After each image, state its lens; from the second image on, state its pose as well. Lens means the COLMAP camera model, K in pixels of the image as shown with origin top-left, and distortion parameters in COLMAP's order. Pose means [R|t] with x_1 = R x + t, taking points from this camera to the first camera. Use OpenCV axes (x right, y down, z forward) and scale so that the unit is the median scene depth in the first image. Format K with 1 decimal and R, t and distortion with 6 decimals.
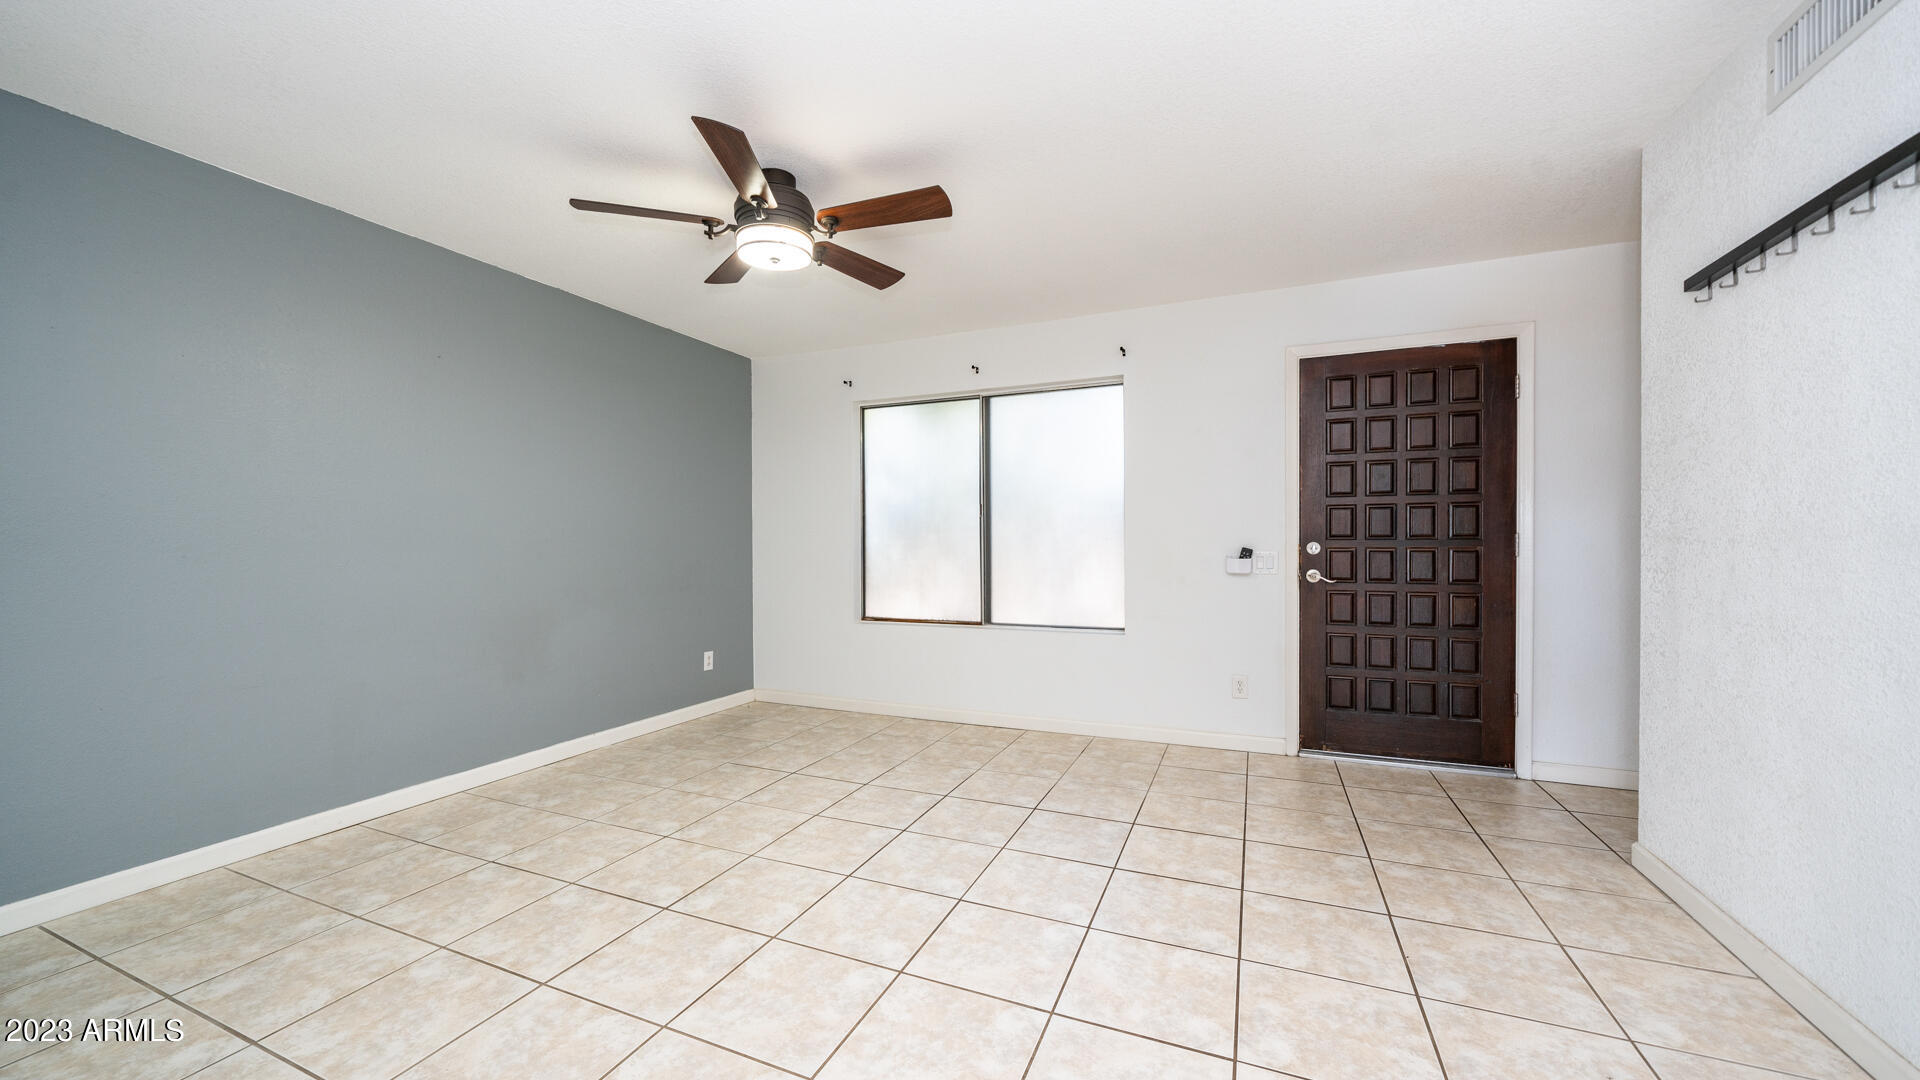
lens RADIAL K [[734.3, 0, 960.0], [0, 734.3, 540.0], [0, 0, 1]] dist [-0.000026, 0.000052]
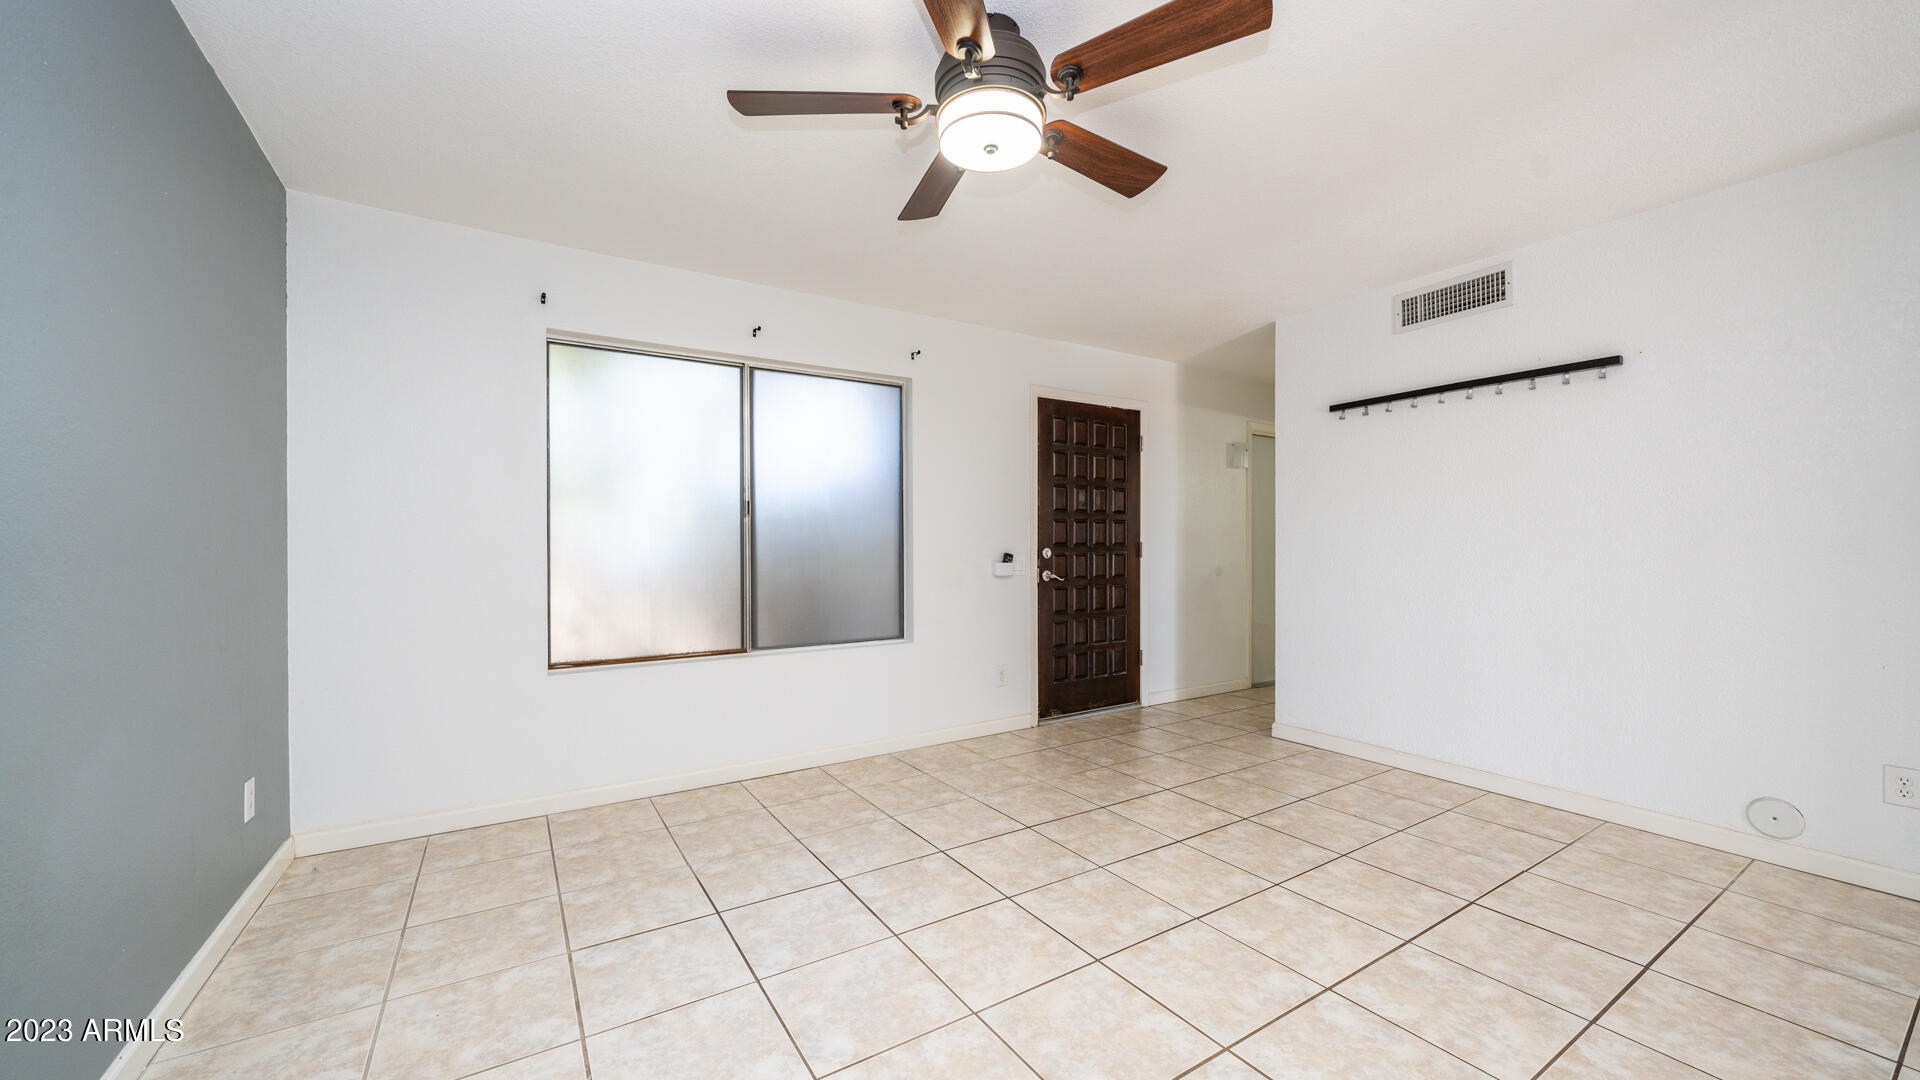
lens RADIAL K [[710.3, 0, 960.0], [0, 710.3, 540.0], [0, 0, 1]] dist [-0.000532, -0.000006]
pose [[0.556132, 0.012474, 0.831000, -0.625640], [0.000599, 0.999881, -0.015409, 0.007848], [-0.831094, 0.009067, 0.556058, 0.489885]]
